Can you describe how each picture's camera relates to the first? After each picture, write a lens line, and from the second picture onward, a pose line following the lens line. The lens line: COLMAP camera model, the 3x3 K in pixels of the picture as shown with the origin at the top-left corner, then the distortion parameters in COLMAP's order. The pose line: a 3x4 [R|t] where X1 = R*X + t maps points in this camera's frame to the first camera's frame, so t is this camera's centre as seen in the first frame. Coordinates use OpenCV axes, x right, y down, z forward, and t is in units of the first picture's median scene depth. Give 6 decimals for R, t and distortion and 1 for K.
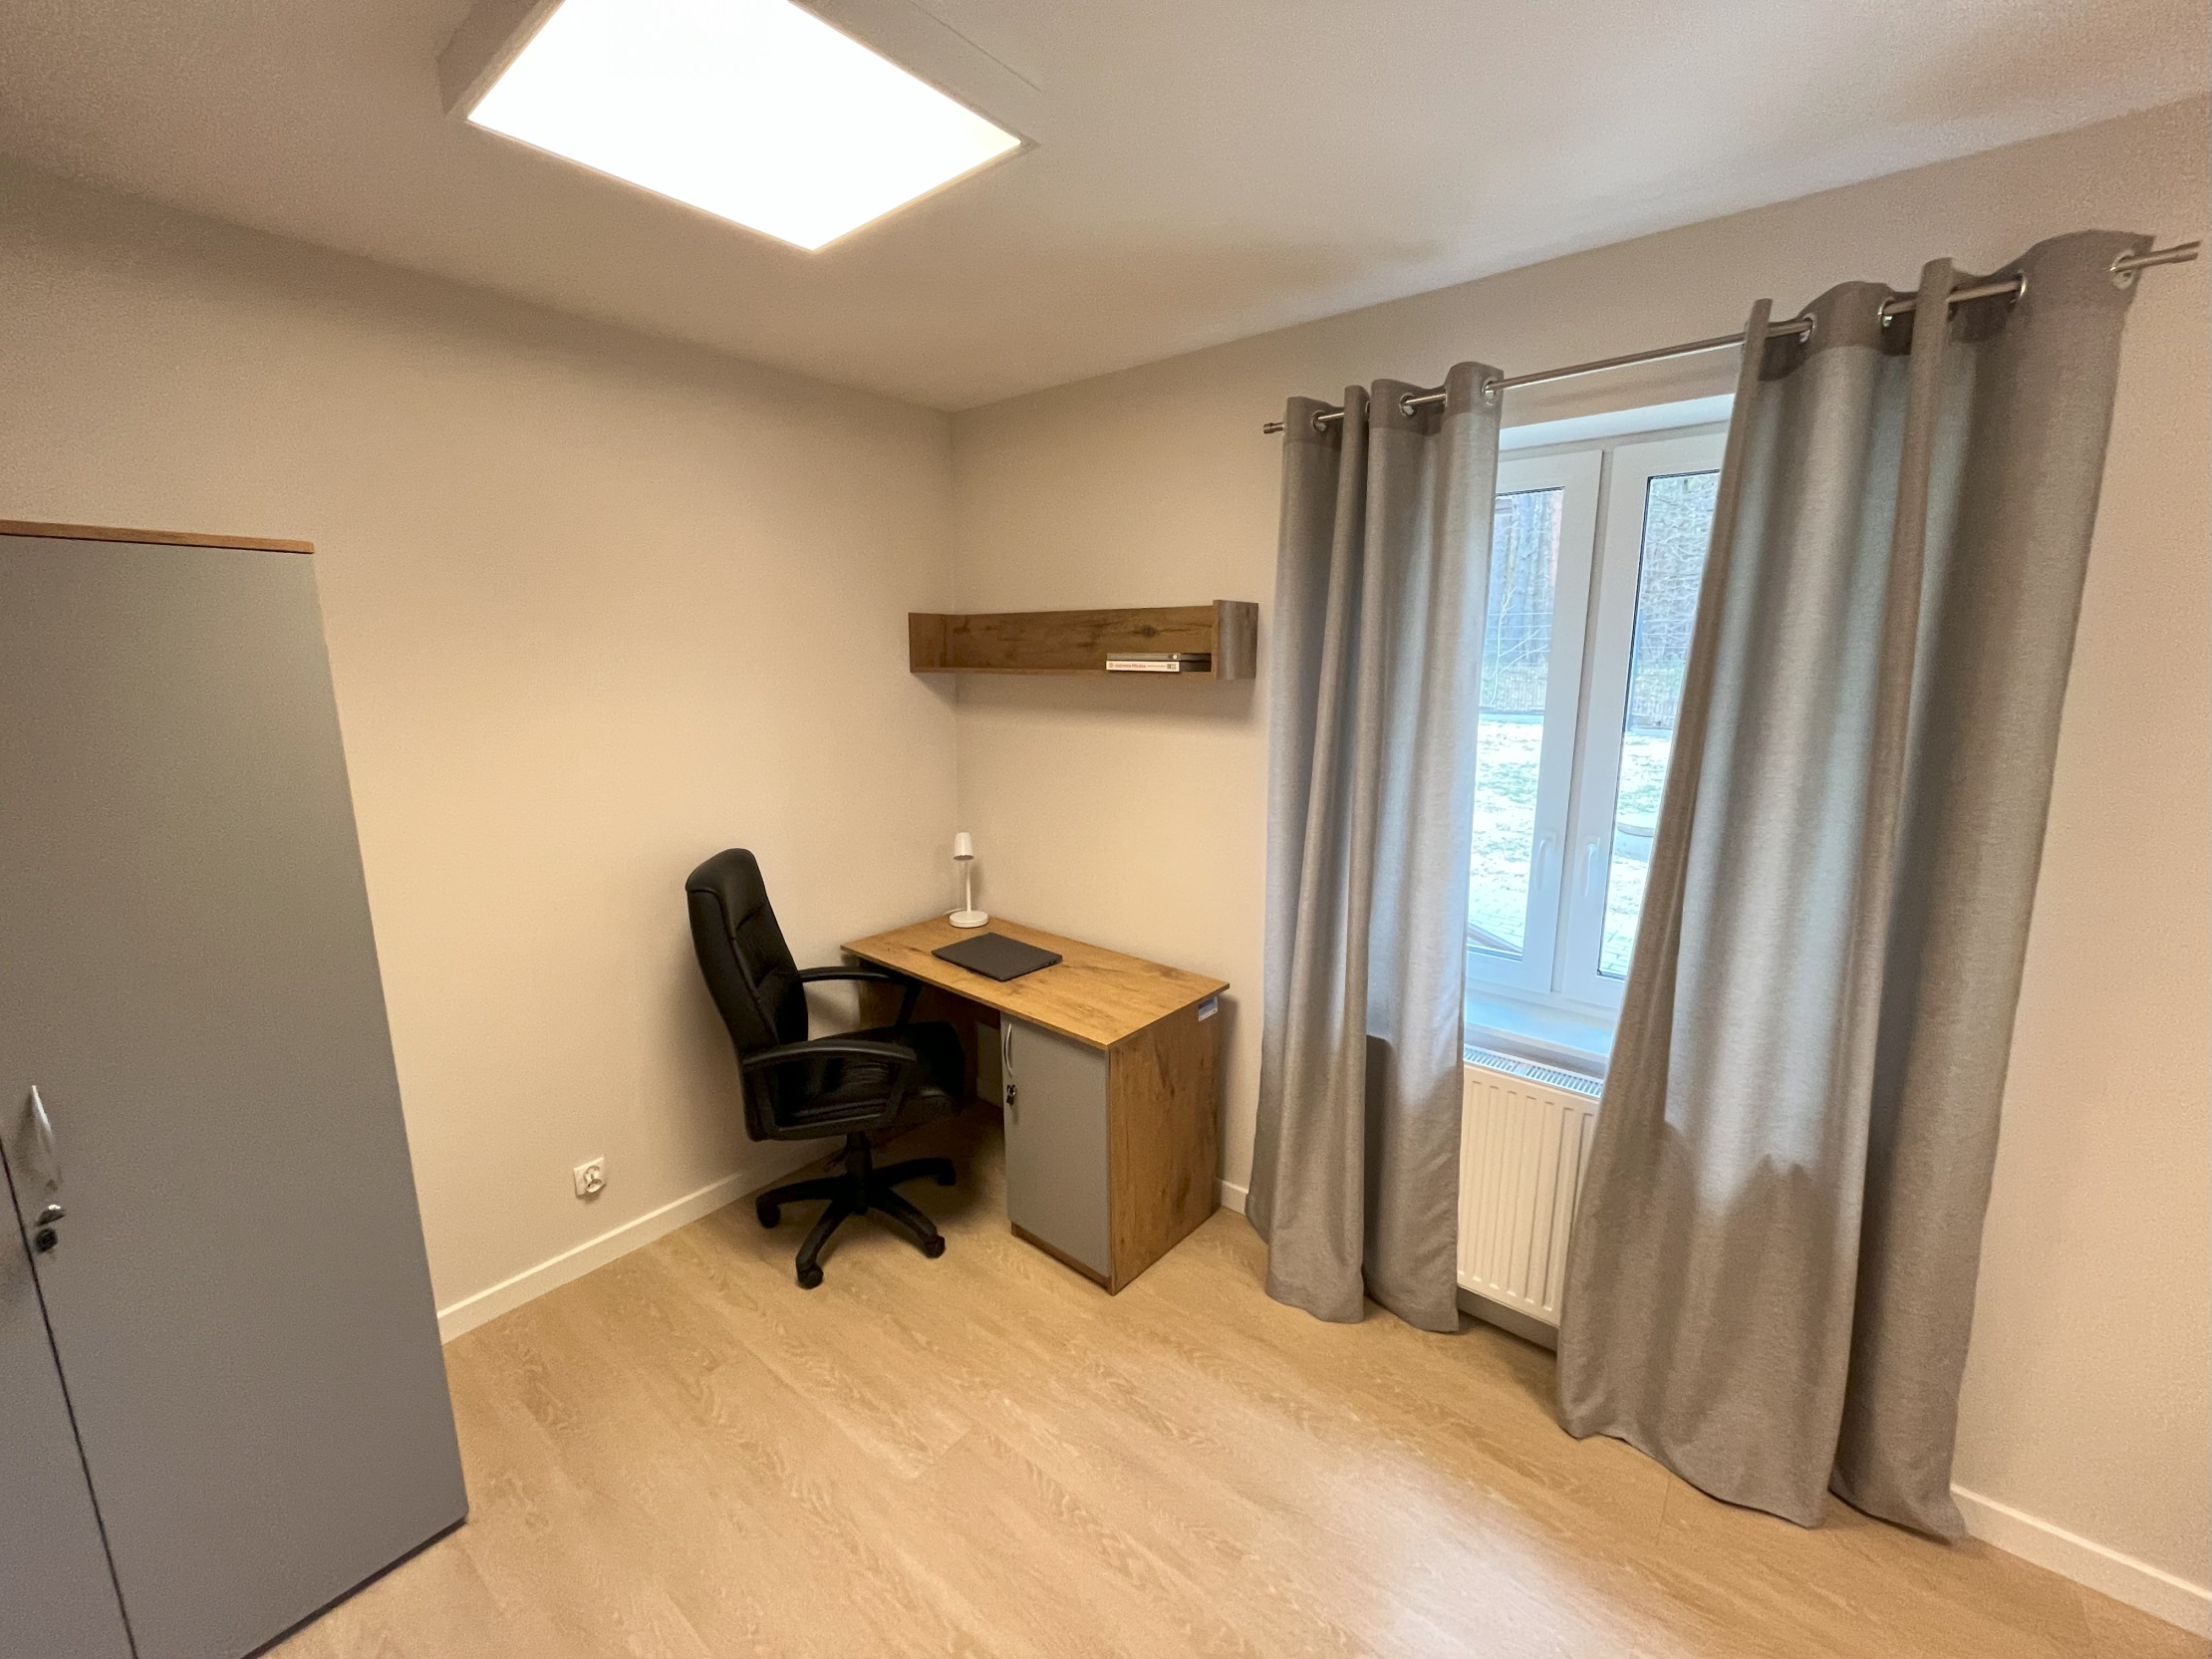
lens RADIAL K [[895.8, 0, 1093.2], [0, 895.8, 821.7], [0, 0, 1]] dist [-0.001987, 0.000288]
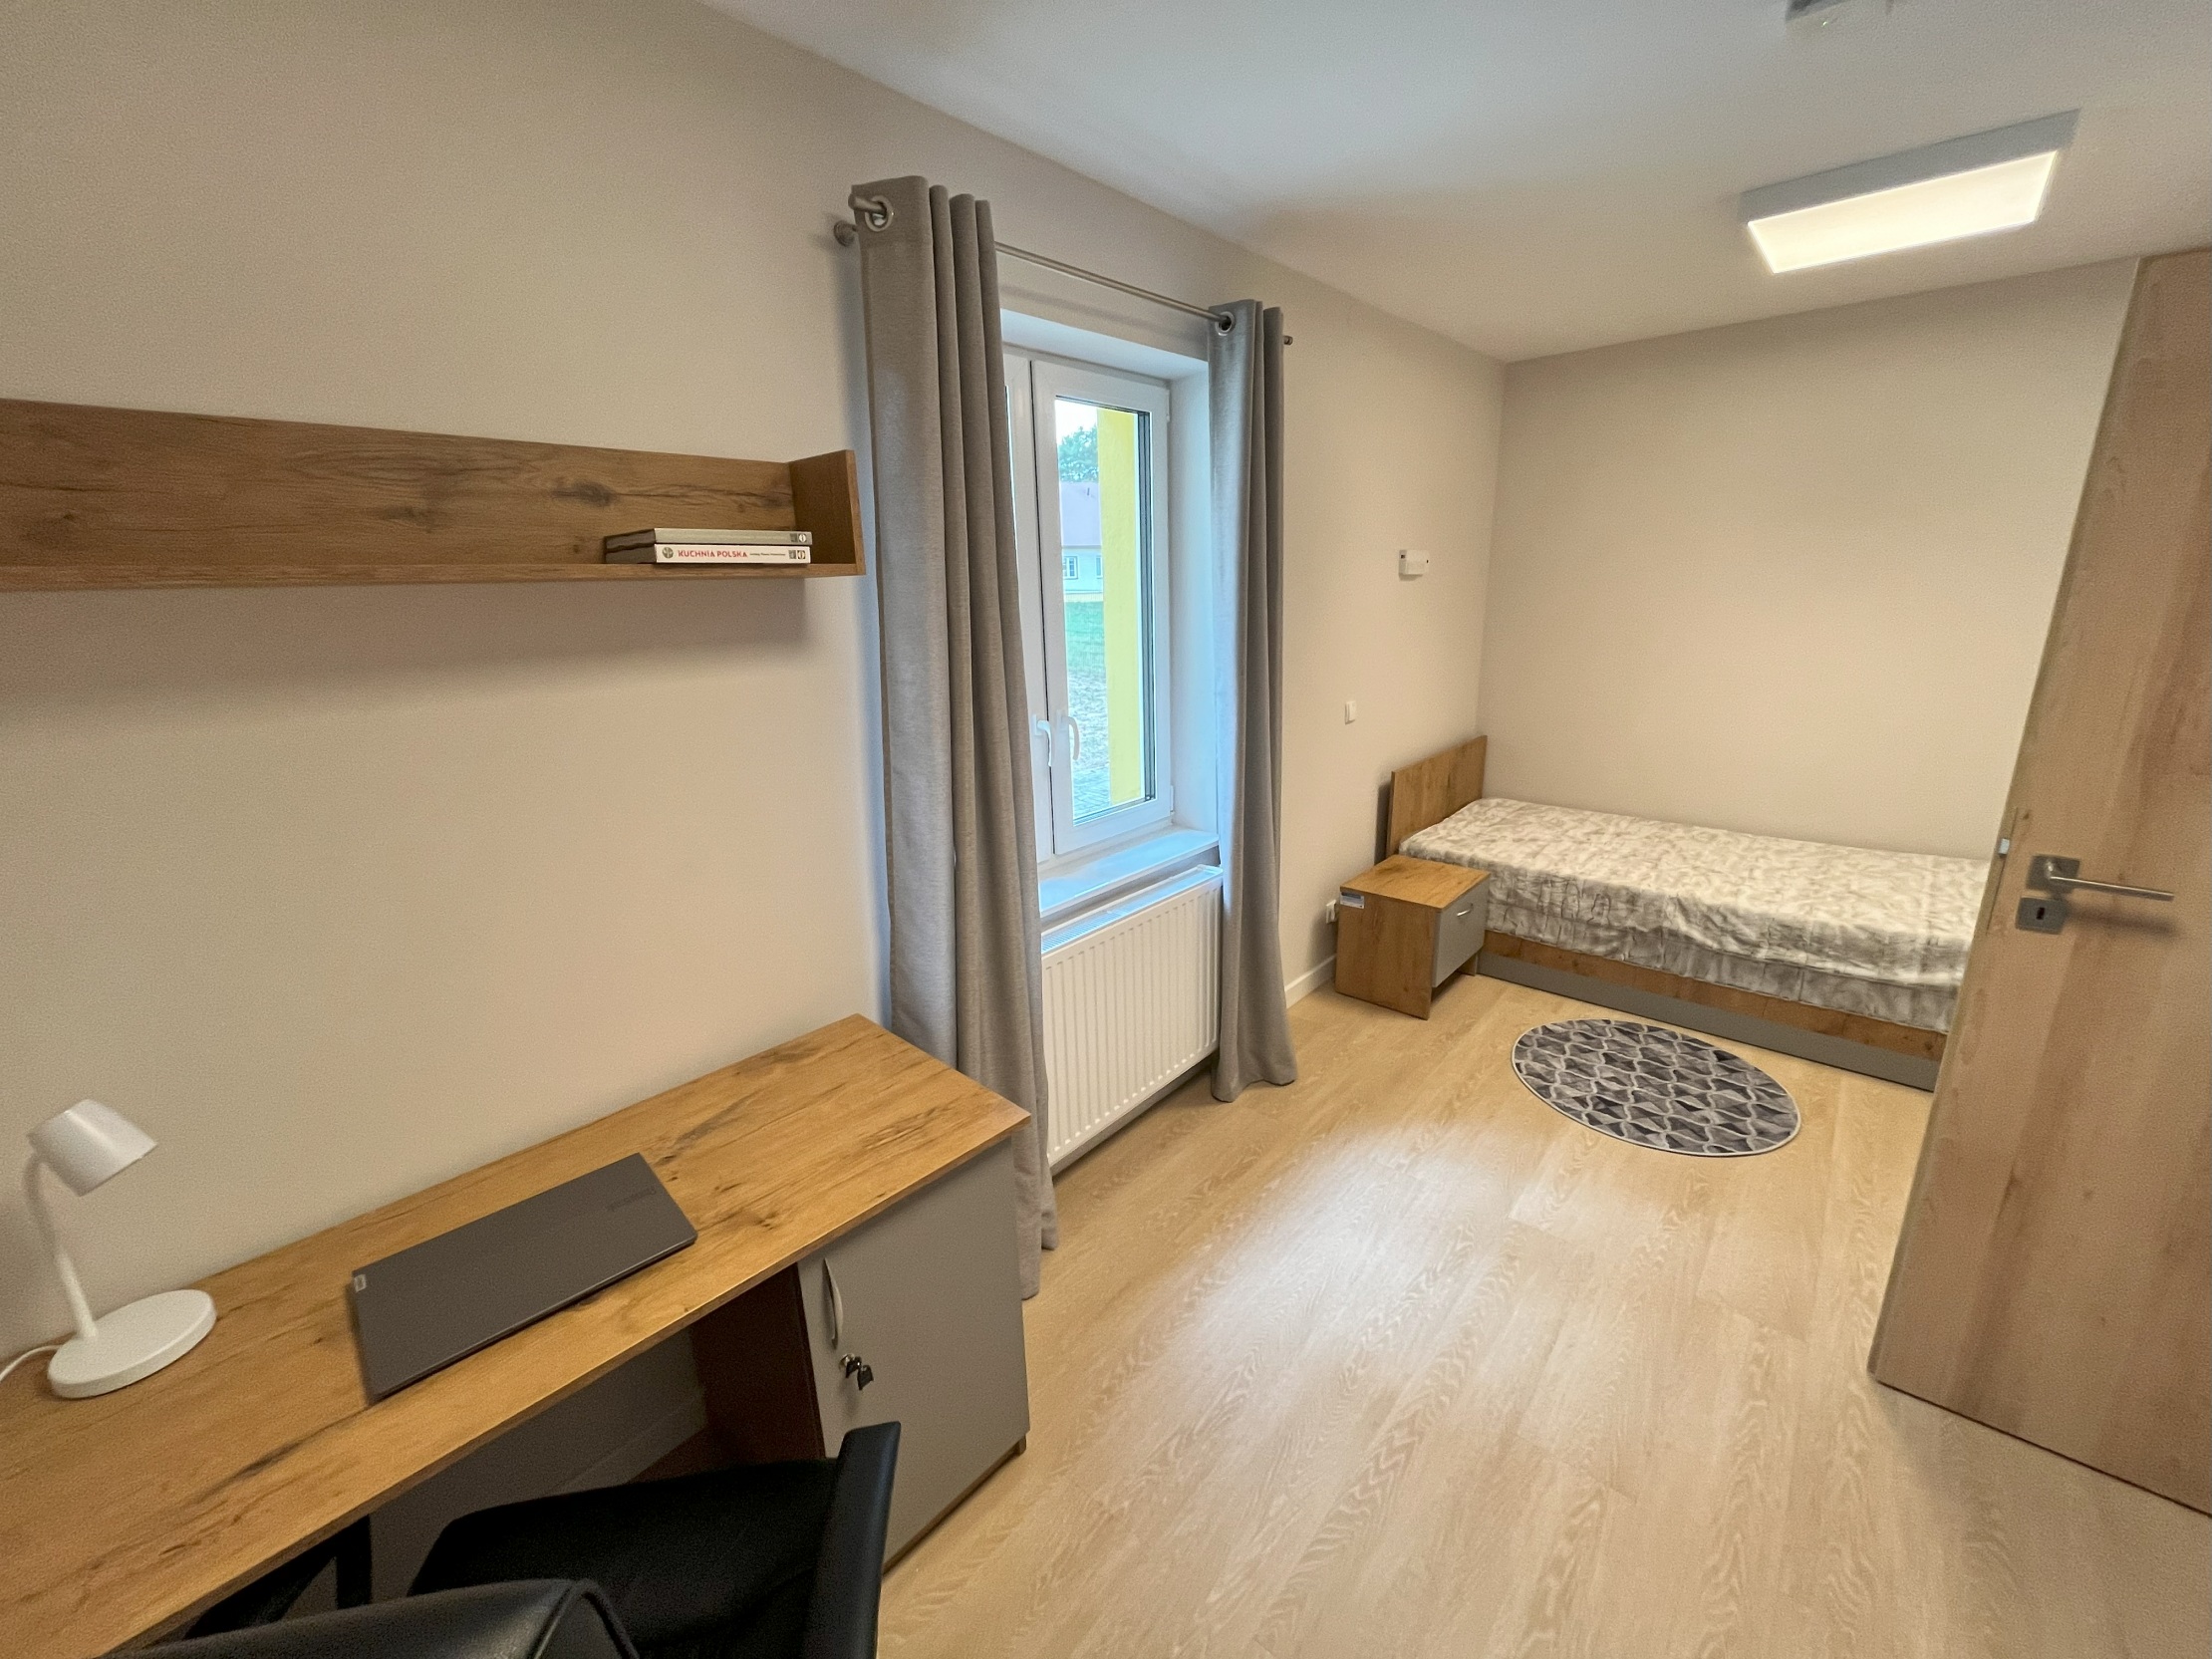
lens RADIAL K [[895.8, 0, 1093.3], [0, 895.8, 831.1], [0, 0, 1]] dist [-0.001987, 0.000288]
pose [[0.031331, -0.262914, 0.964310, -0.537970], [0.215730, 0.943823, 0.250319, -0.104886], [-0.975950, 0.200187, 0.086290, 0.787313]]
